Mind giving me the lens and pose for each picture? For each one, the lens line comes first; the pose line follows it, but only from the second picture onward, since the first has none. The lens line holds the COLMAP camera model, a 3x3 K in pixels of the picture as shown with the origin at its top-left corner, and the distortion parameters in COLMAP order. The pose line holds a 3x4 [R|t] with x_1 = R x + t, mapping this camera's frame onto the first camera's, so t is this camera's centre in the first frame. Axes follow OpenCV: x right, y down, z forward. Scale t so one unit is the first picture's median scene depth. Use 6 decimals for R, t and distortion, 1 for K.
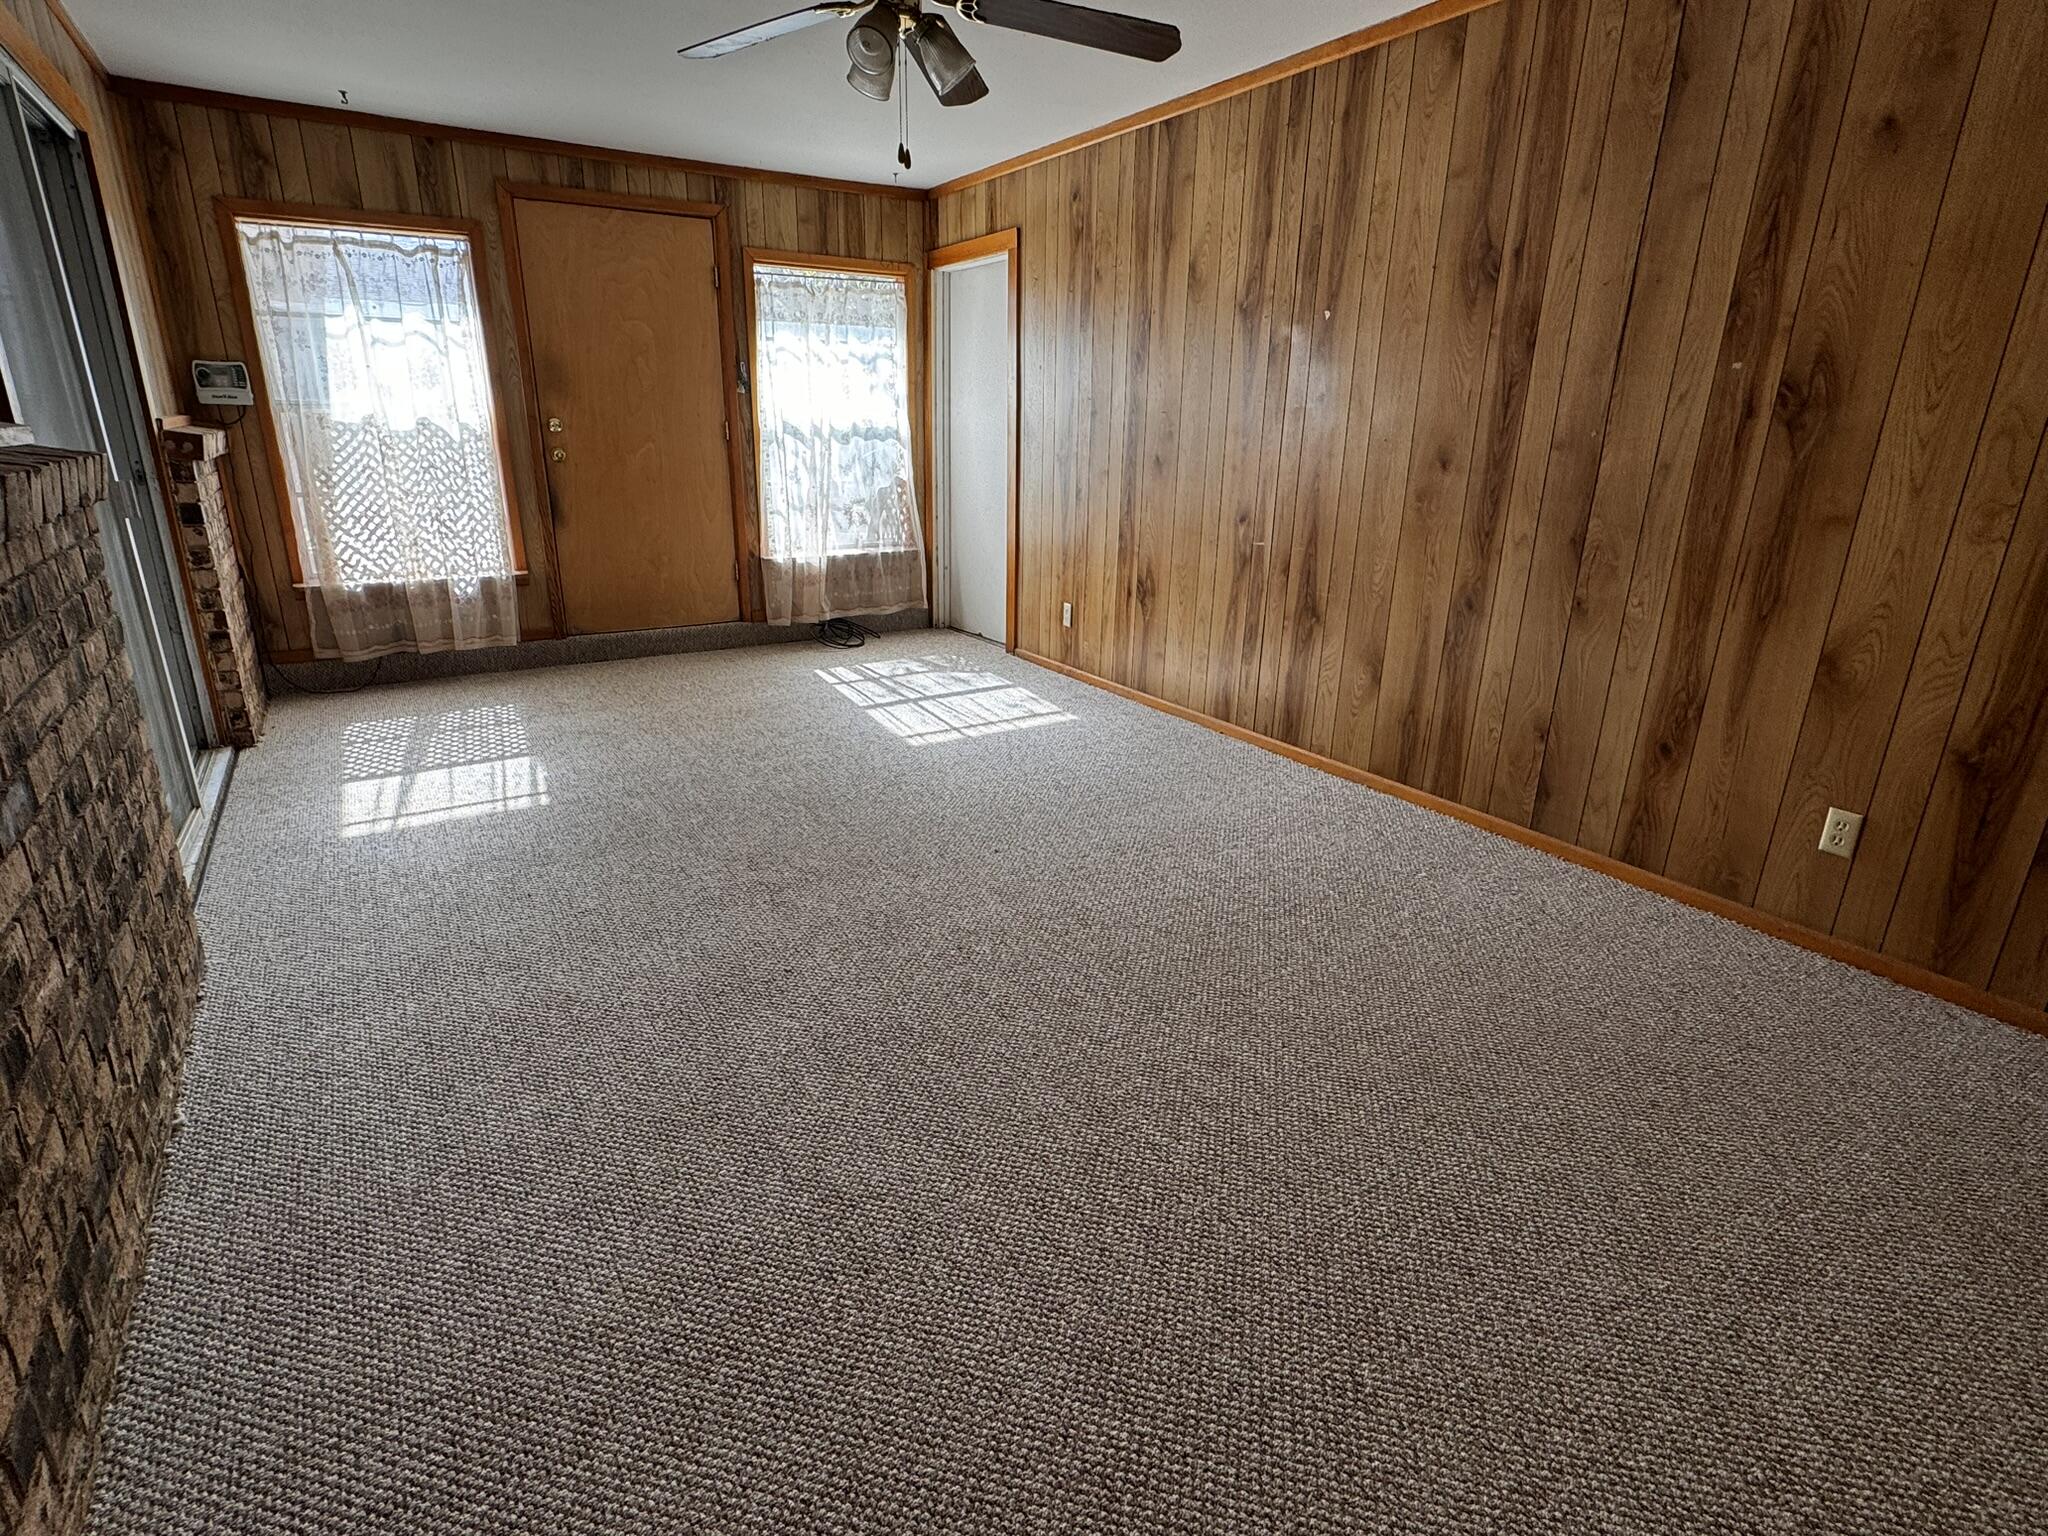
lens RADIAL K [[1041.0, 0, 1024.0], [0, 1041.0, 768.0], [0, 0, 1]] dist [0.001993, -0.000223]
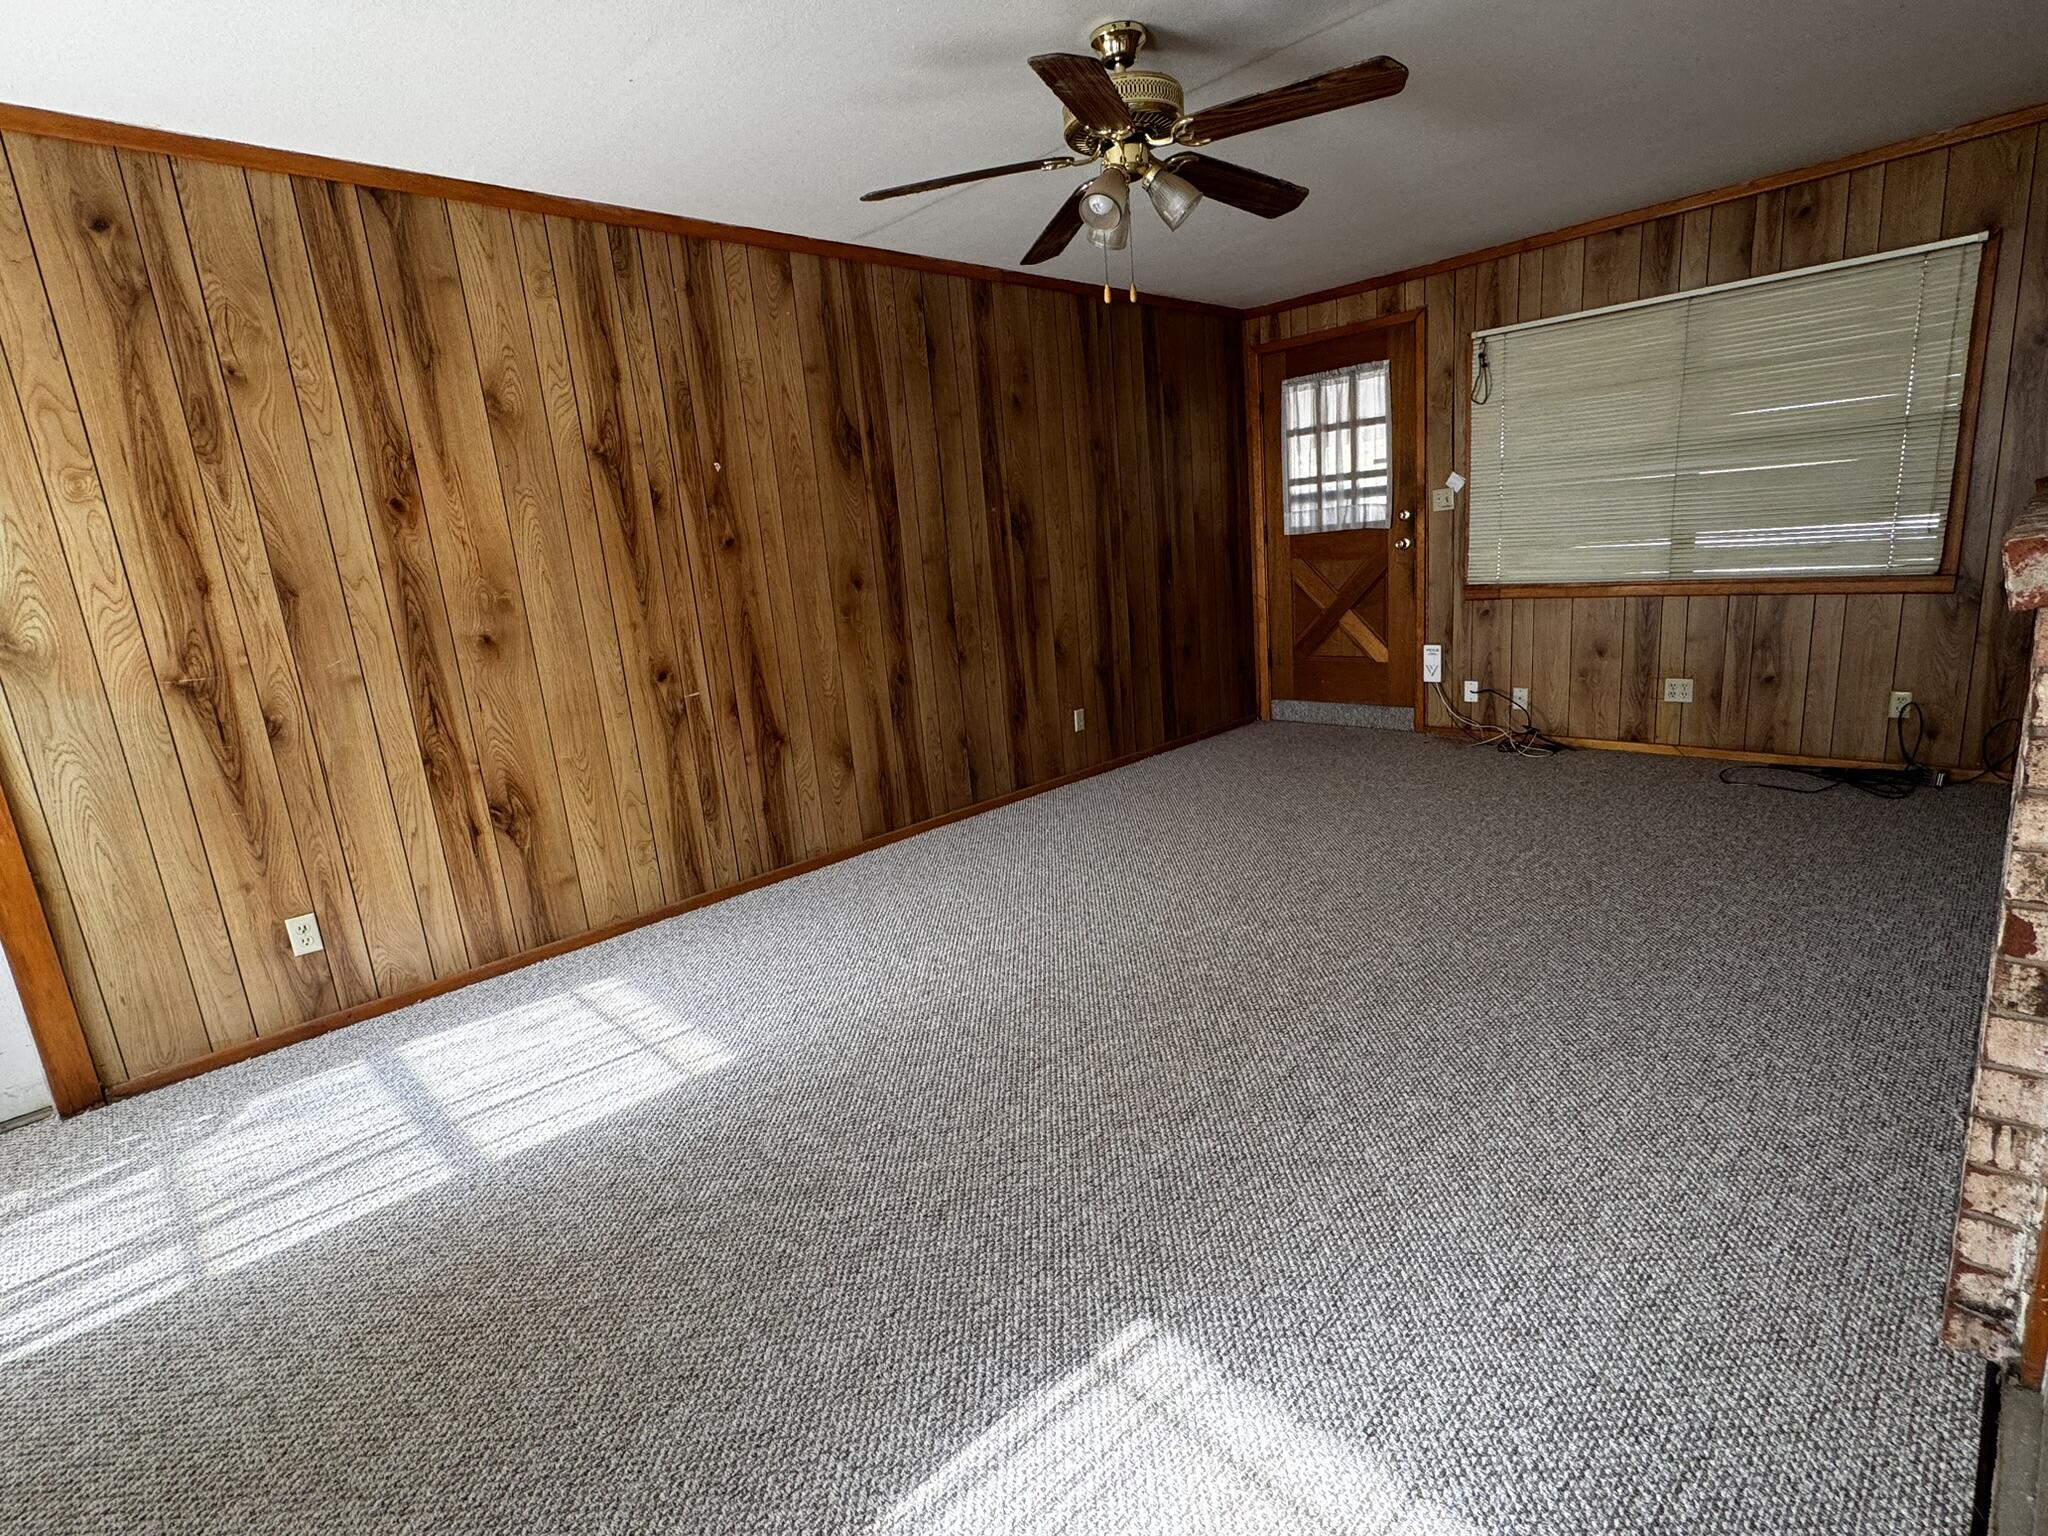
lens RADIAL K [[973.7, 0, 1024.0], [0, 973.7, 768.0], [0, 0, 1]] dist [-0.003266, -0.000673]
pose [[-0.215578, -0.216716, 0.952135, -0.838125], [0.388575, 0.875497, 0.287252, -0.354840], [-0.895843, 0.431901, -0.104527, 1.027540]]
